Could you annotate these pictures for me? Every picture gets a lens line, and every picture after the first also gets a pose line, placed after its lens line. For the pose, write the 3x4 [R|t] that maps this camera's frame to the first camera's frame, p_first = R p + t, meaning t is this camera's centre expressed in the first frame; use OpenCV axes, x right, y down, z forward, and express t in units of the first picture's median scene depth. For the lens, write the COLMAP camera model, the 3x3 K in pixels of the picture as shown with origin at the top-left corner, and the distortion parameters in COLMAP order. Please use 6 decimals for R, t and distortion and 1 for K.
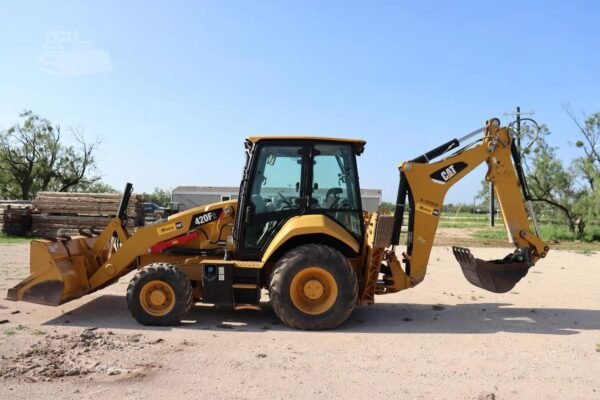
lens RADIAL K [[492.9, 0, 300.7], [0, 492.9, 195.1], [0, 0, 1]] dist [-0.168995, 0.142855]
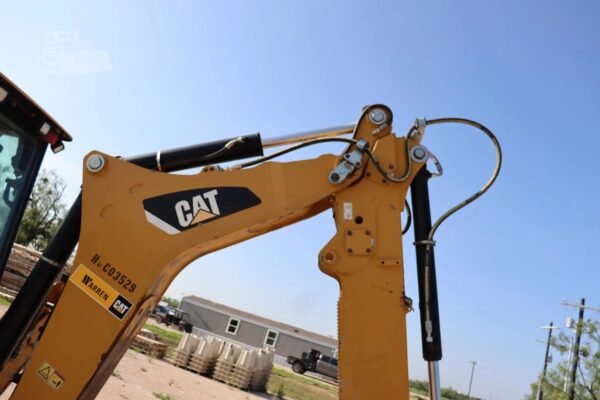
lens RADIAL K [[492.9, 0, 304.2], [0, 492.9, 198.8], [0, 0, 1]] dist [-0.168995, 0.142855]
pose [[0.958068, 0.235210, -0.163652, 0.433536], [-0.272681, 0.923875, -0.268513, 0.021024], [0.088037, 0.301879, 0.949273, 0.674940]]
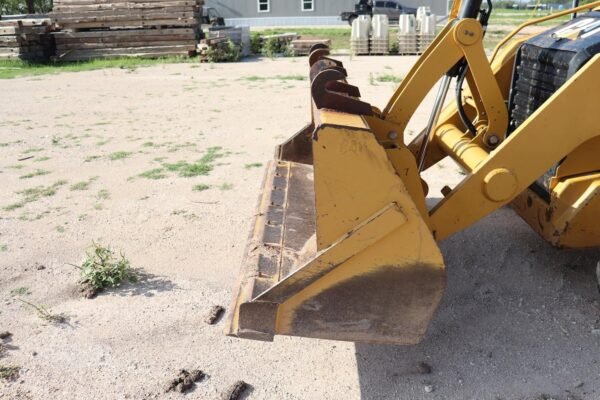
lens RADIAL K [[492.9, 0, 305.2], [0, 492.9, 206.3], [0, 0, 1]] dist [-0.168995, 0.142855]
pose [[0.999070, -0.035038, -0.025116, -0.485989], [0.042194, 0.914226, 0.403001, 0.028704], [0.008842, -0.403686, 0.914855, 0.644976]]
